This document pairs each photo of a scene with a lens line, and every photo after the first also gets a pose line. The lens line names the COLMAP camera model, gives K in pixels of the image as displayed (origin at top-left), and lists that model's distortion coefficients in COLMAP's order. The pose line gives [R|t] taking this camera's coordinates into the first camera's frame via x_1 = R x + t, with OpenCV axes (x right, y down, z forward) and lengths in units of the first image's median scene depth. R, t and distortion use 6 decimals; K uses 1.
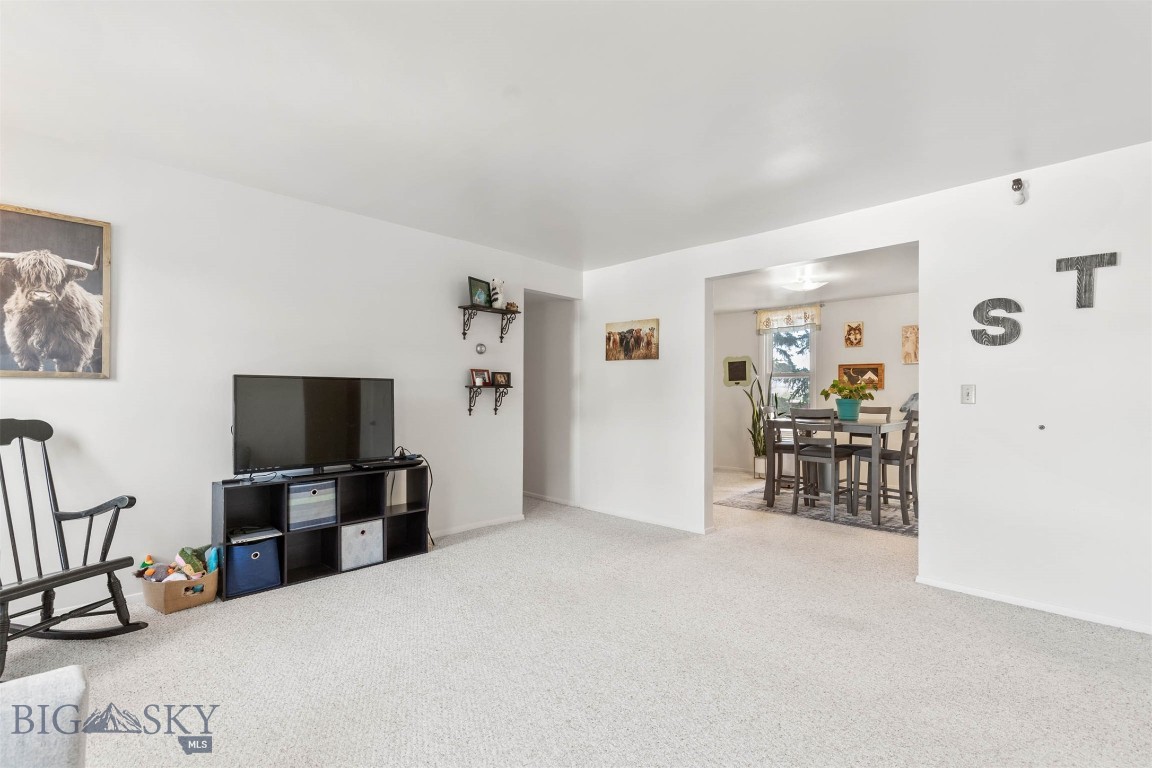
lens RADIAL K [[522.8, 0, 581.3], [0, 522.8, 388.6], [0, 0, 1]] dist [0.010696, -0.002656]
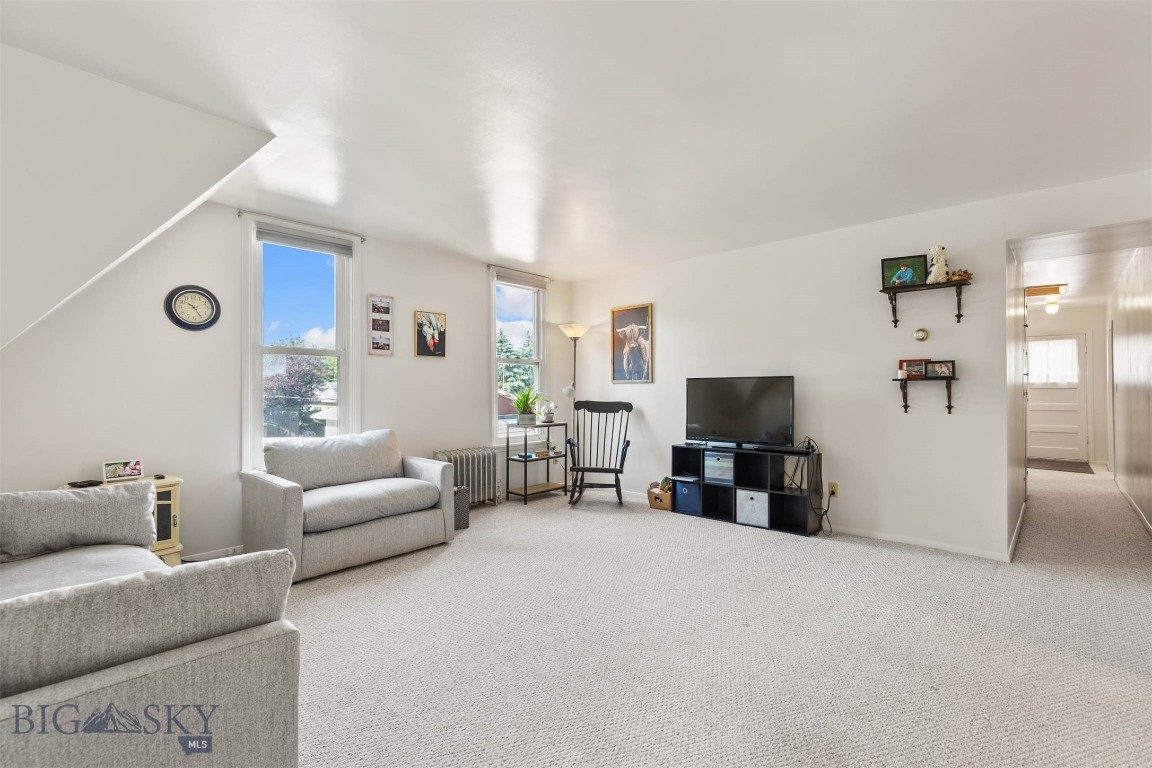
lens RADIAL K [[522.8, 0, 583.5], [0, 522.8, 388.0], [0, 0, 1]] dist [0.010696, -0.002656]
pose [[0.021248, -0.008516, -0.999738, 0.916088], [0.016015, 0.999838, -0.008176, 0.011776], [0.999646, -0.015837, 0.021381, 0.619596]]
